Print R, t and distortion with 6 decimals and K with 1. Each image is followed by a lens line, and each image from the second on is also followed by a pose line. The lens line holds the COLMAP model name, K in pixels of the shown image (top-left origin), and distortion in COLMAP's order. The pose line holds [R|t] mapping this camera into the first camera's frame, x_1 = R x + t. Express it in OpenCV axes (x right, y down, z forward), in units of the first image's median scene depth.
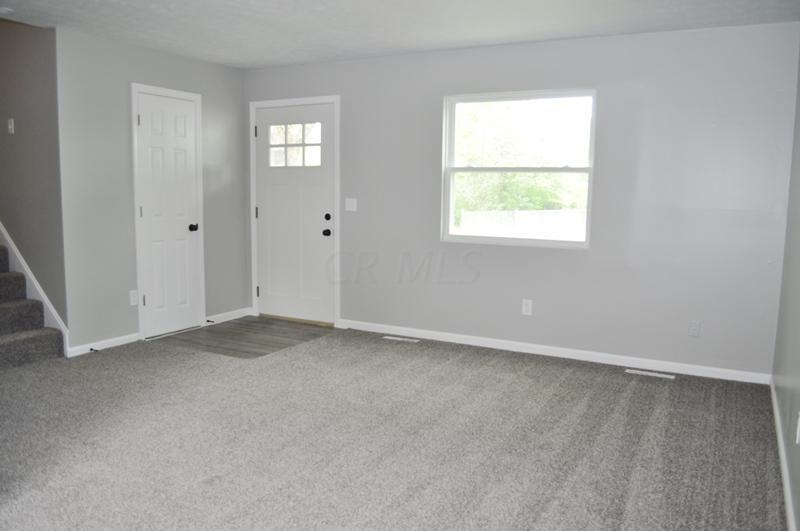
lens RADIAL K [[636.0, 0, 405.9], [0, 636.0, 270.4], [0, 0, 1]] dist [-0.075847, 0.007568]
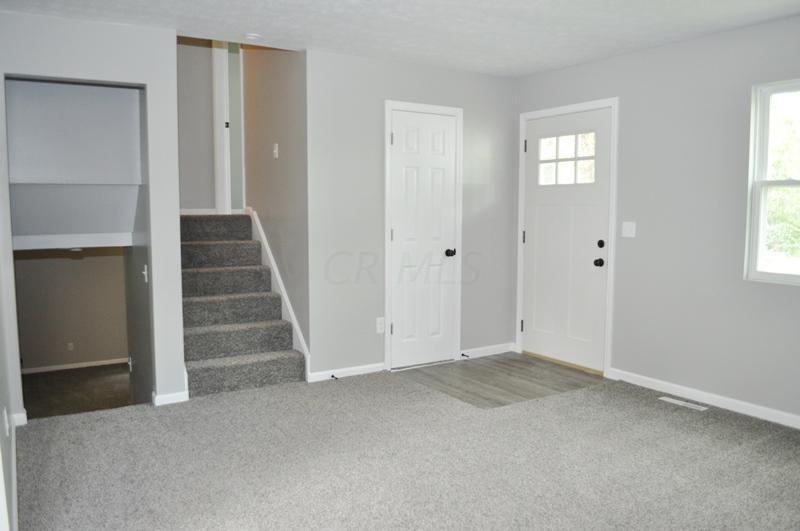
lens RADIAL K [[636.0, 0, 405.9], [0, 636.0, 270.4], [0, 0, 1]] dist [-0.075847, 0.007568]
pose [[0.873774, 0.035710, -0.485020, 0.062928], [-0.050715, 0.998554, -0.017845, -0.024019], [0.483681, 0.040190, 0.874321, 0.169683]]
